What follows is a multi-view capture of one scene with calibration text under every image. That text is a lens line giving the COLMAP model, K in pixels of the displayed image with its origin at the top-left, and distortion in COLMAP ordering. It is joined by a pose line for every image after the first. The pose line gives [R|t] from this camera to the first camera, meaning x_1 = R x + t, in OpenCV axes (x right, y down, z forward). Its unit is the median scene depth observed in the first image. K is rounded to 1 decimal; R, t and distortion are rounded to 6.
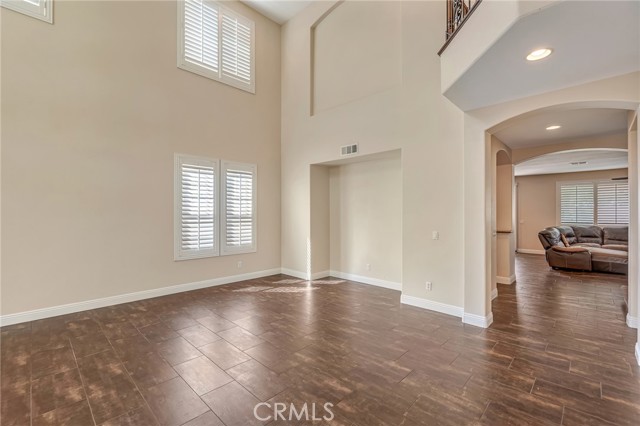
lens RADIAL K [[280.1, 0, 321.0], [0, 280.1, 211.7], [0, 0, 1]] dist [-0.001620, 0.000714]
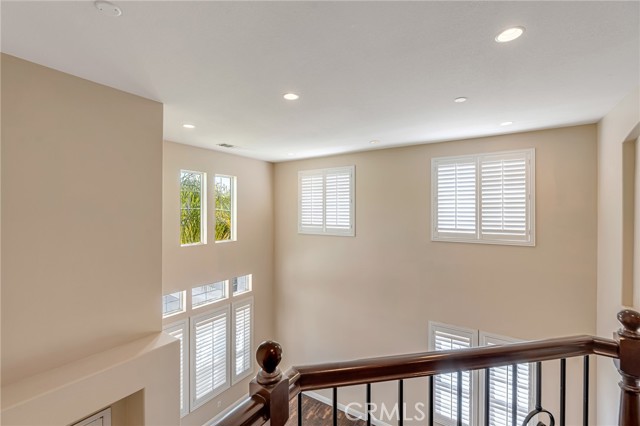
lens RADIAL K [[280.1, 0, 322.7], [0, 280.1, 211.7], [0, 0, 1]] dist [-0.001620, 0.000714]
pose [[0.202567, 0.006743, -0.979245, 0.443654], [0.004028, 0.999962, 0.007719, -0.624700], [0.979260, -0.005508, 0.202532, 0.368270]]
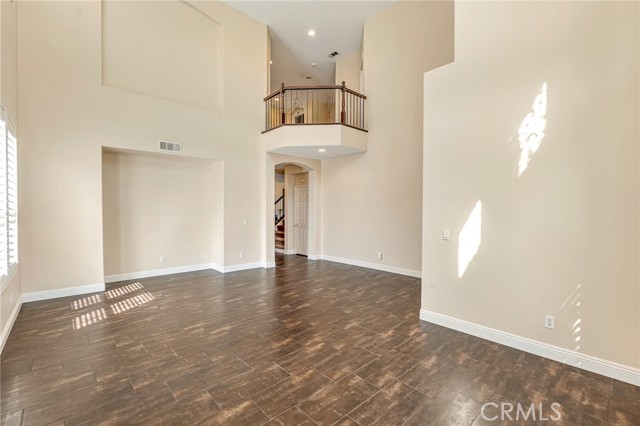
lens RADIAL K [[280.1, 0, 320.8], [0, 280.1, 210.8], [0, 0, 1]] dist [-0.001620, 0.000714]
pose [[0.056088, 0.001927, 0.998424, -1.209945], [-0.001870, 0.999997, -0.001825, 0.022301], [-0.998424, -0.001765, 0.056092, 0.514391]]
